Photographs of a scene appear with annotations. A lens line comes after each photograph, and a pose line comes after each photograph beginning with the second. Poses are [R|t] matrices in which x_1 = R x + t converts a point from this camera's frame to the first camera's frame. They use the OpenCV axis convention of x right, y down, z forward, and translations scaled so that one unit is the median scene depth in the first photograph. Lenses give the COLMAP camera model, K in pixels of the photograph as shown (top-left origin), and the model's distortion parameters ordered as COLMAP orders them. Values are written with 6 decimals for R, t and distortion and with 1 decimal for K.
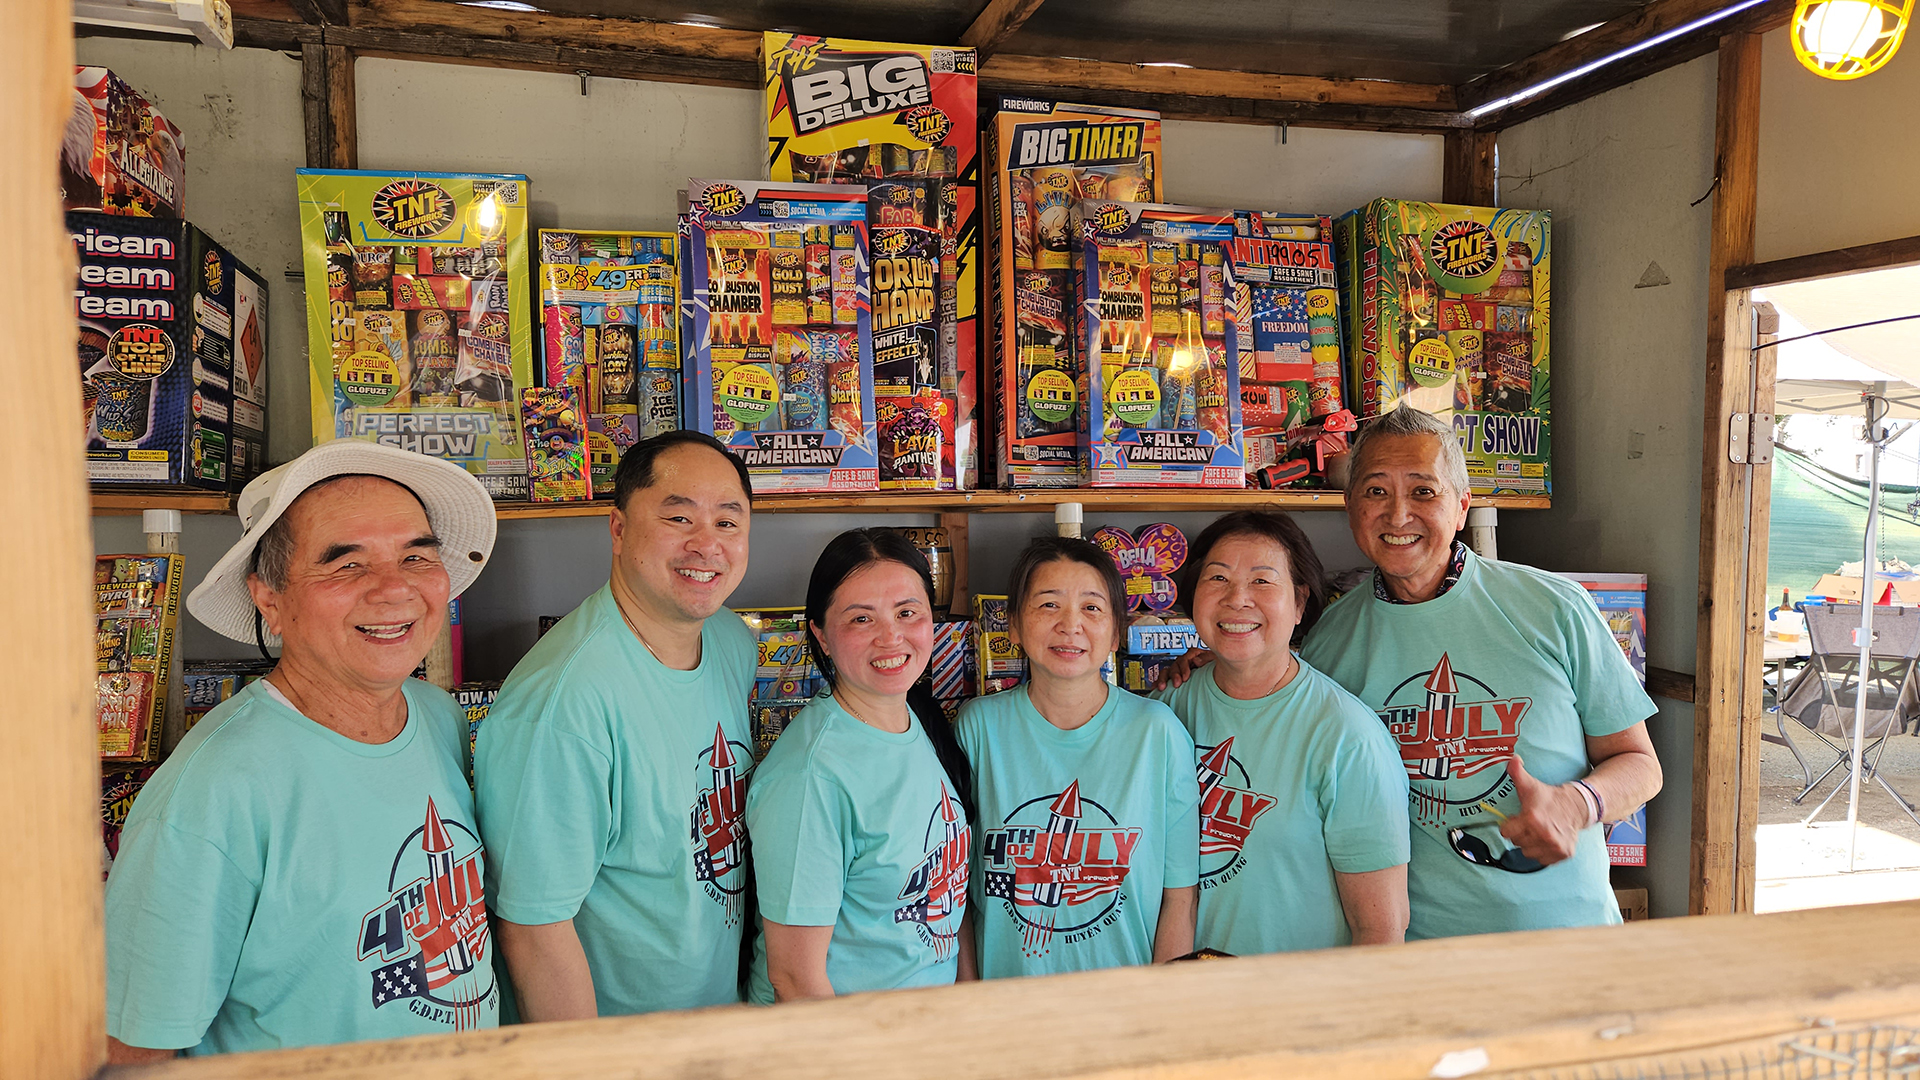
lens RADIAL K [[1461.4, 0, 960.0], [0, 1461.4, 540.0], [0, 0, 1]] dist [0.083745, -0.075137]
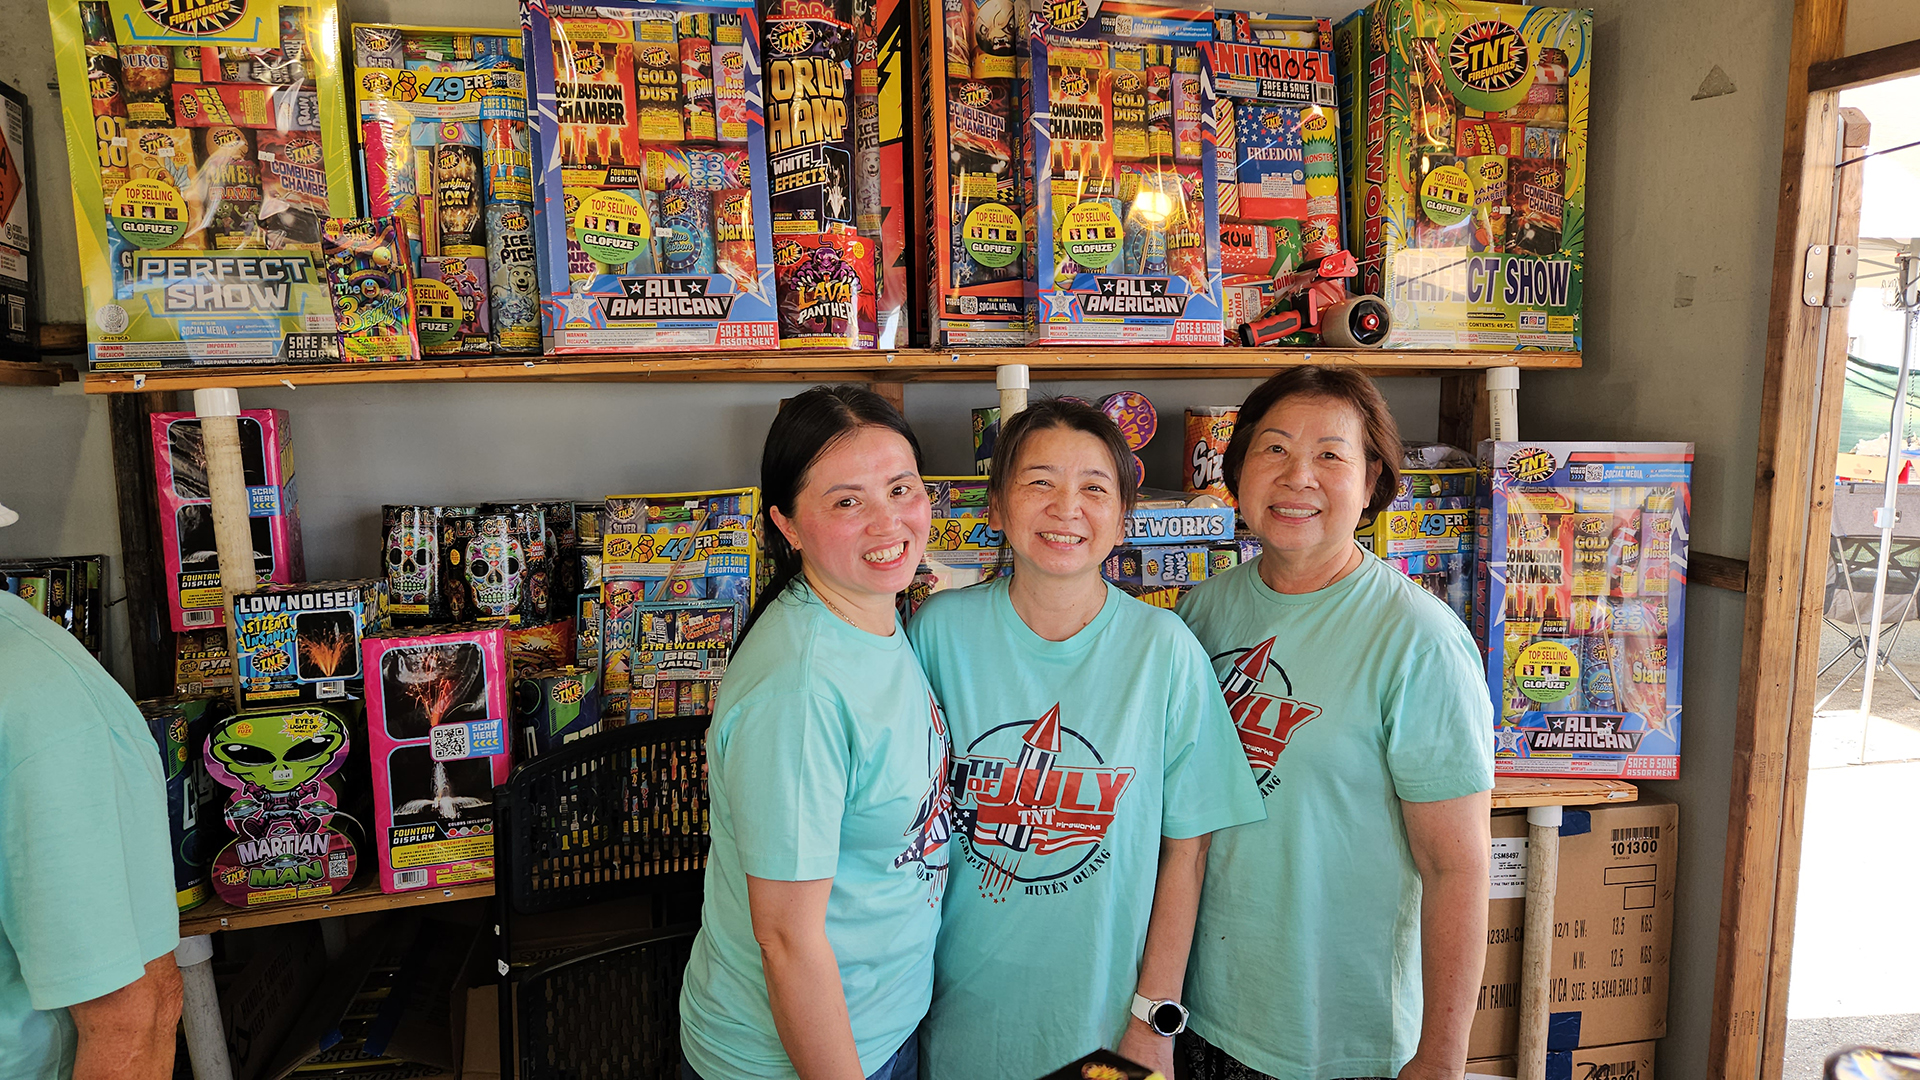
lens RADIAL K [[1447.2, 0, 962.9], [0, 1447.2, 587.0], [0, 0, 1]] dist [0.074686, -0.079259]
pose [[0.999933, -0.009752, 0.006263, 0.038812], [0.009046, 0.994517, 0.104183, 0.014092], [-0.007244, -0.104119, 0.994538, 0.159735]]
